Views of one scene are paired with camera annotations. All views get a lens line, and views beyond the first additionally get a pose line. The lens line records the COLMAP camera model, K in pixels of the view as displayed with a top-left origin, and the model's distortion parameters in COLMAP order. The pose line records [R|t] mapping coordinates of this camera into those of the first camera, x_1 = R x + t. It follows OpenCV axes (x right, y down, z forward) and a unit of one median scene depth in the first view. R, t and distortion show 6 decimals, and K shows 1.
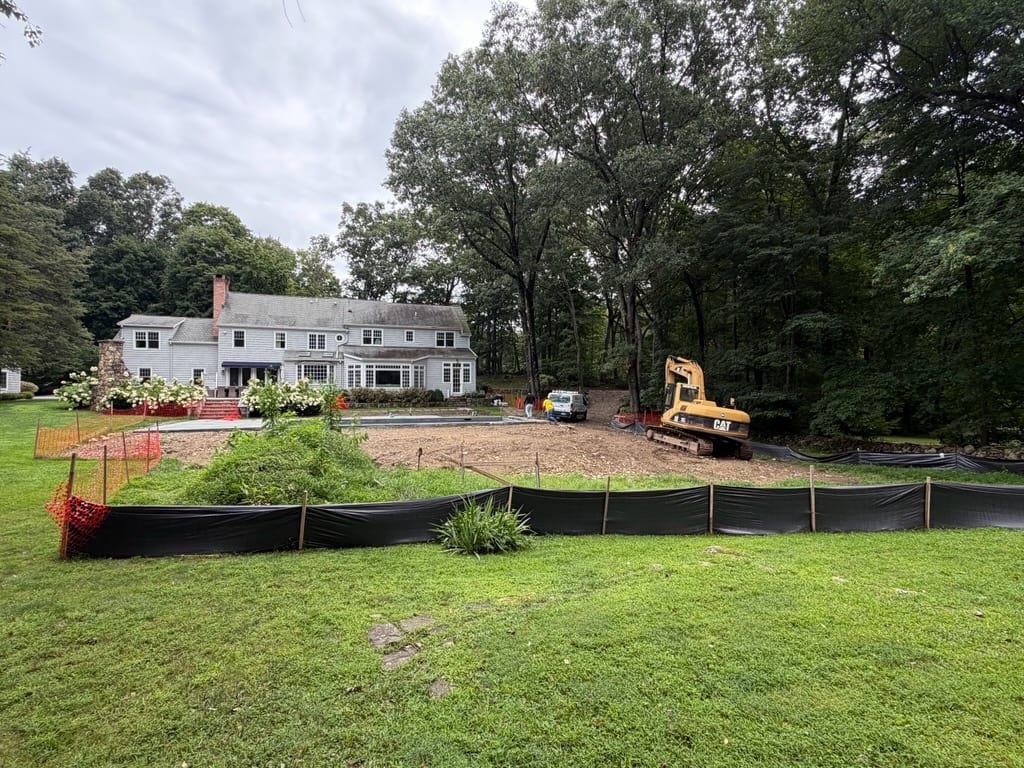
lens RADIAL K [[493.7, 0, 512.0], [0, 493.7, 384.0], [0, 0, 1]] dist [-0.001034, -0.000140]
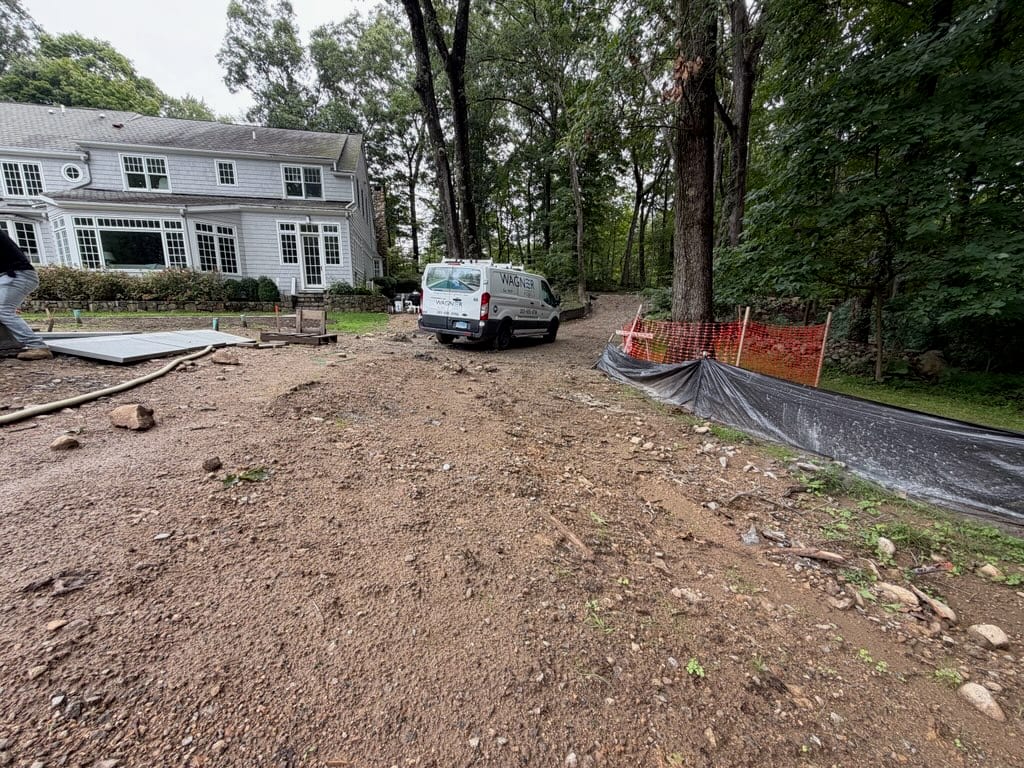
lens RADIAL K [[405.8, 0, 512.0], [0, 405.8, 384.0], [0, 0, 1]] dist [-0.001319, 0.000412]
pose [[0.994607, 0.017938, -0.102154, 0.143060], [0.001768, 0.981855, 0.189627, 0.040943], [0.103702, -0.188785, 0.976527, 0.628705]]
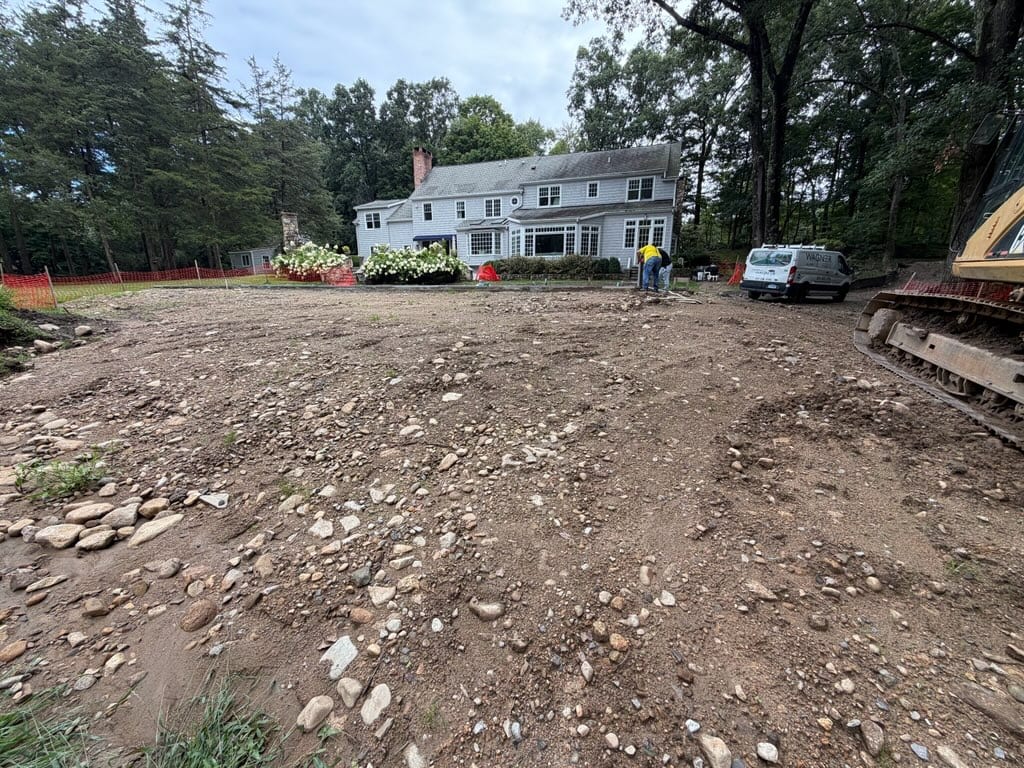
lens RADIAL K [[406.1, 0, 506.5], [0, 406.1, 384.8], [0, 0, 1]] dist [0.000104, 0.000343]
pose [[0.771666, 0.155201, -0.616802, 0.147299], [0.008432, 0.967189, 0.253916, 0.042157], [0.635972, -0.201140, 0.745038, 0.393259]]
